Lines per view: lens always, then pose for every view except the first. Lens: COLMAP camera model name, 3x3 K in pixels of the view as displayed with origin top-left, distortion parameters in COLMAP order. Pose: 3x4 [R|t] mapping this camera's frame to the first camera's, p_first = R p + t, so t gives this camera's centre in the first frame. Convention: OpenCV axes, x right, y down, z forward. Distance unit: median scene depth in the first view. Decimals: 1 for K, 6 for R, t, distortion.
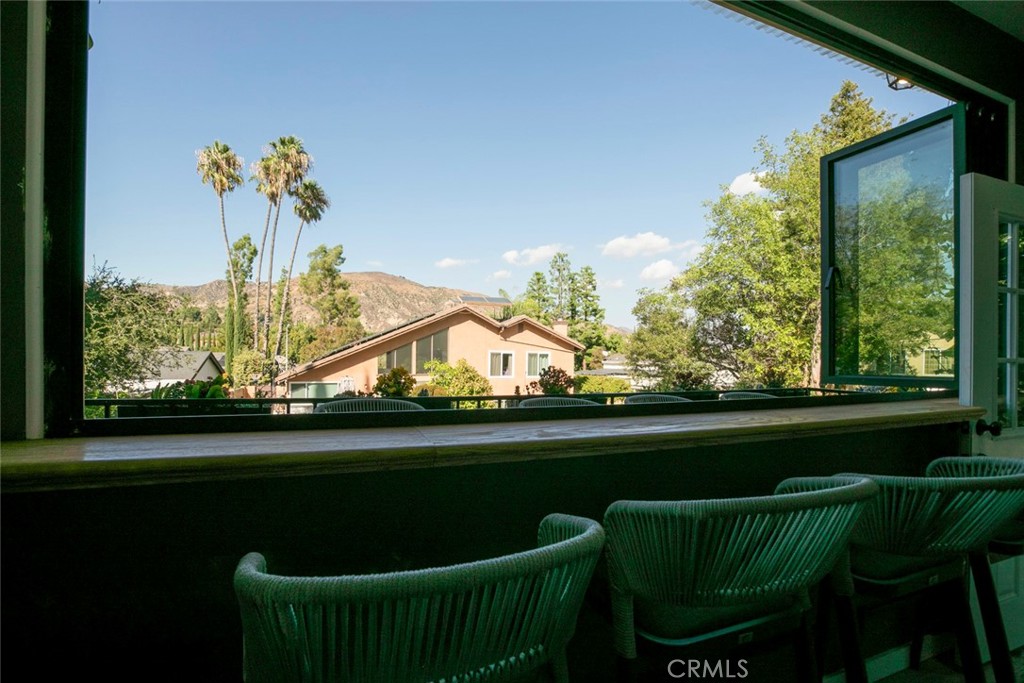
lens RADIAL K [[469.2, 0, 512.0], [0, 469.2, 341.5], [0, 0, 1]] dist [-0.001873, 0.000454]
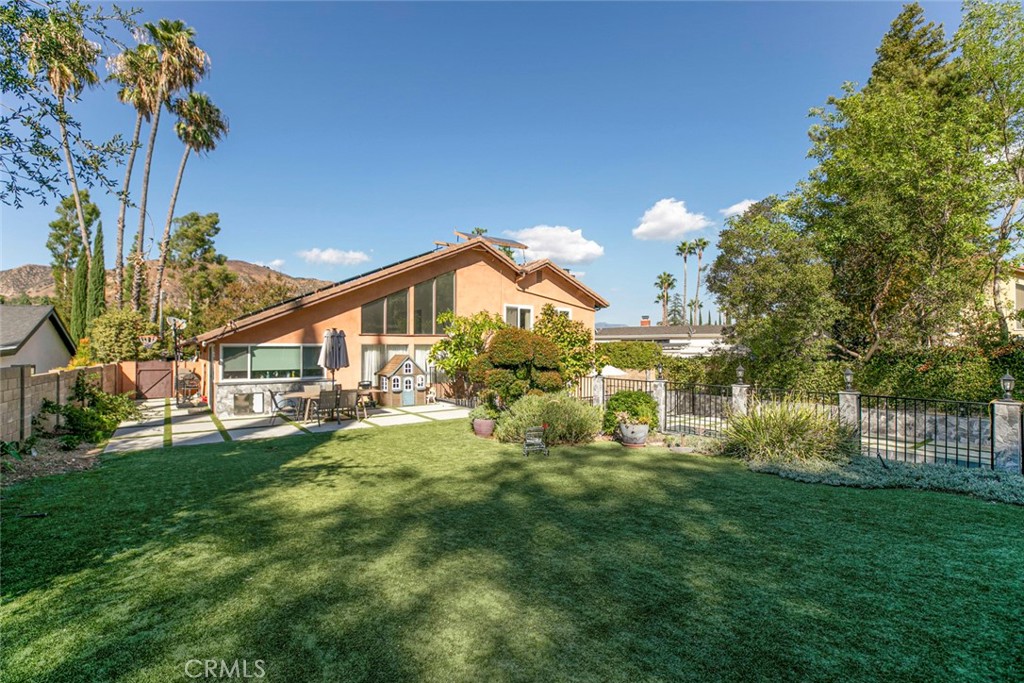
lens RADIAL K [[468.1, 0, 512.0], [0, 468.1, 326.0], [0, 0, 1]] dist [0.001099, 0.000469]
pose [[0.972165, -0.006741, 0.234202, -0.152085], [0.009009, 0.999922, -0.008614, 0.043611], [-0.234126, 0.010484, 0.972150, 0.197307]]
